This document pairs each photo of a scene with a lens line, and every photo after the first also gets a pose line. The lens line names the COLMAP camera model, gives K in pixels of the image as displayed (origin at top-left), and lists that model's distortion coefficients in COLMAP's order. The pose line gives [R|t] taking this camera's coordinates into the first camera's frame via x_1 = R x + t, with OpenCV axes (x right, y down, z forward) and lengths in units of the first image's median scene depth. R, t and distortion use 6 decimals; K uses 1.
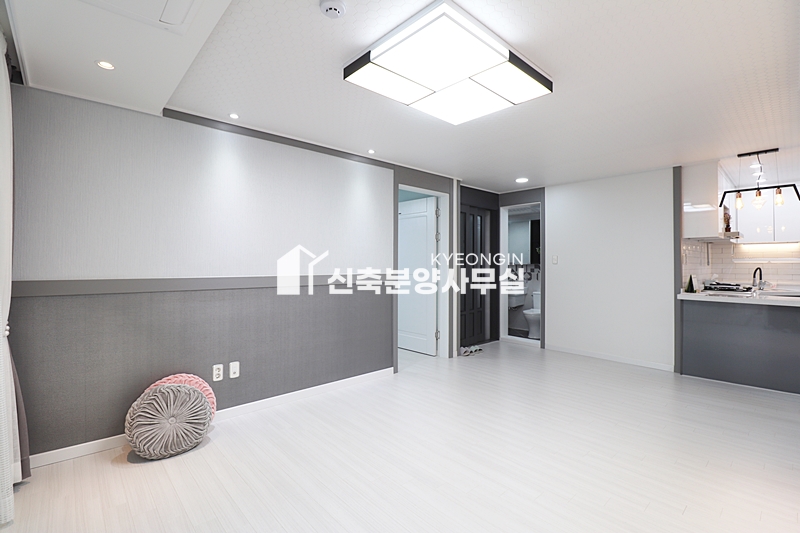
lens RADIAL K [[366.4, 0, 406.8], [0, 366.4, 263.0], [0, 0, 1]] dist [-0.000278, -0.014067]
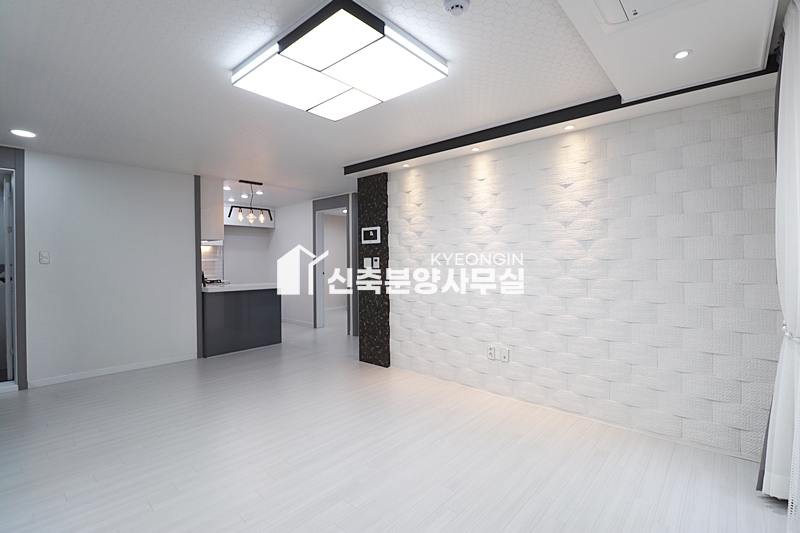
lens RADIAL K [[366.4, 0, 406.8], [0, 366.4, 263.0], [0, 0, 1]] dist [-0.000278, -0.014067]
pose [[-0.097624, -0.008066, 0.995191, -0.451360], [-0.000638, 0.999967, 0.008042, -0.002992], [-0.995223, 0.000150, -0.097626, 0.473711]]
